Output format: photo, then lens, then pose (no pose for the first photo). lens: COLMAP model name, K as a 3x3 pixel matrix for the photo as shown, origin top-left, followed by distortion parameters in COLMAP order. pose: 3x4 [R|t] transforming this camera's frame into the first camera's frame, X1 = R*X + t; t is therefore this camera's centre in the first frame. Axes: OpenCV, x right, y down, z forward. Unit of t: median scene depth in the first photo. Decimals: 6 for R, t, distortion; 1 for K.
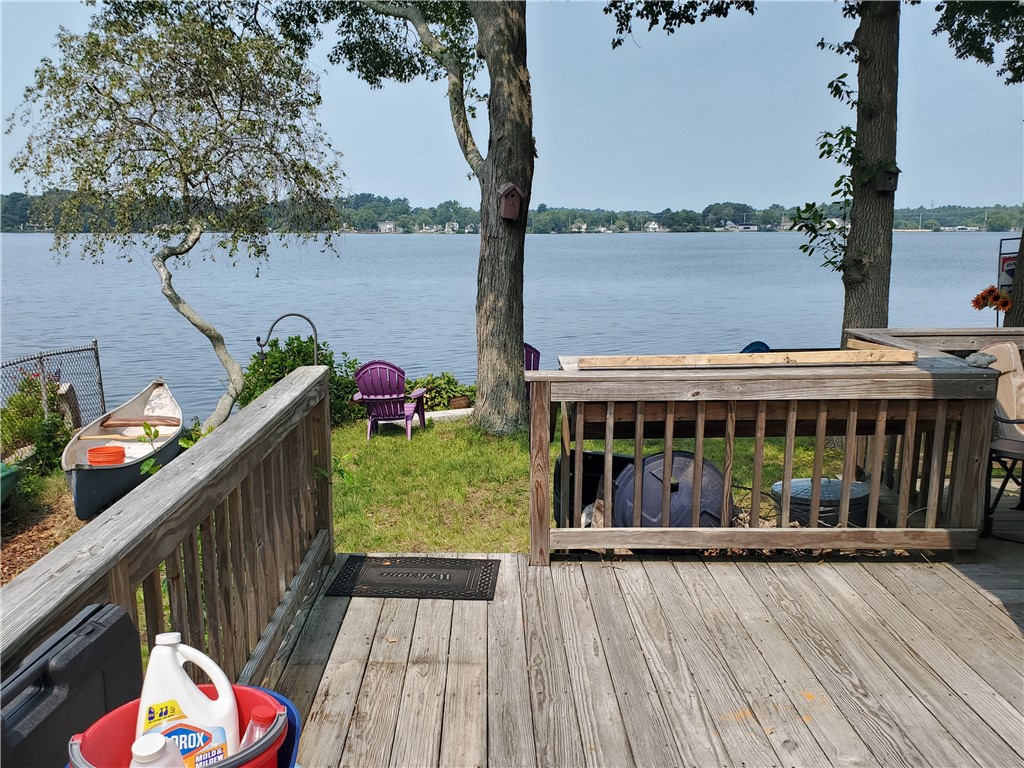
lens RADIAL K [[854.5, 0, 513.7], [0, 854.5, 393.9], [0, 0, 1]] dist [0.076953, -0.118545]
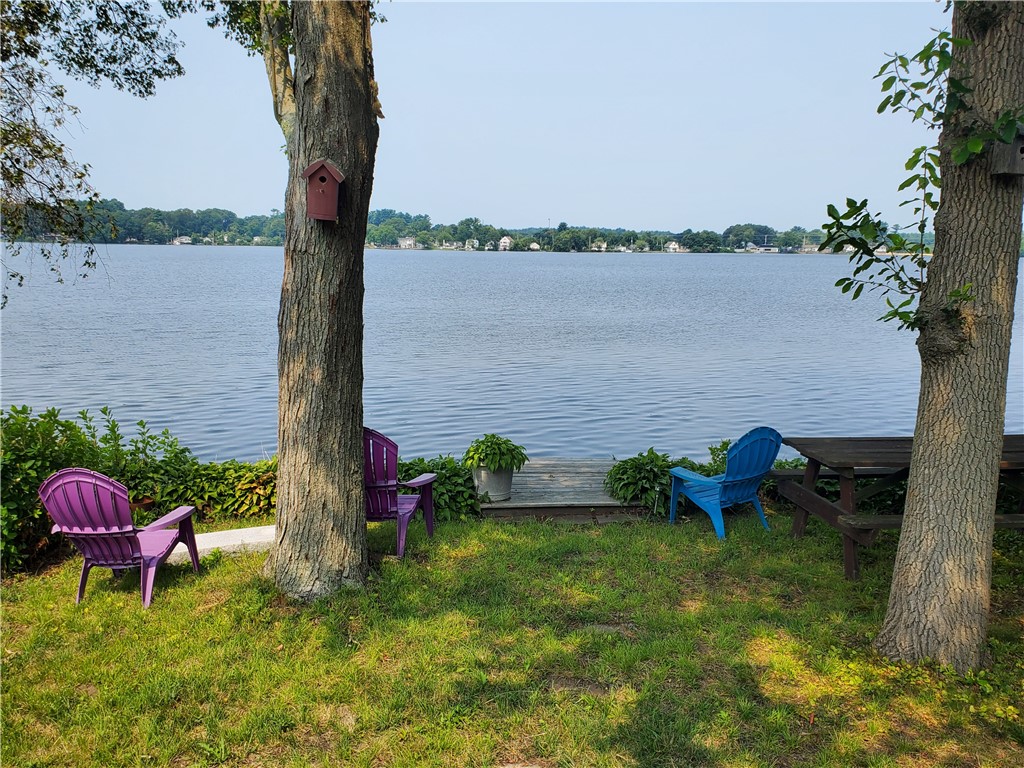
lens RADIAL K [[854.5, 0, 513.7], [0, 854.5, 393.9], [0, 0, 1]] dist [0.076953, -0.118545]
pose [[0.999612, 0.019196, -0.020190, 0.134818], [-0.019597, 0.999611, -0.019855, -0.080934], [0.019801, 0.020243, 0.999599, 0.432922]]
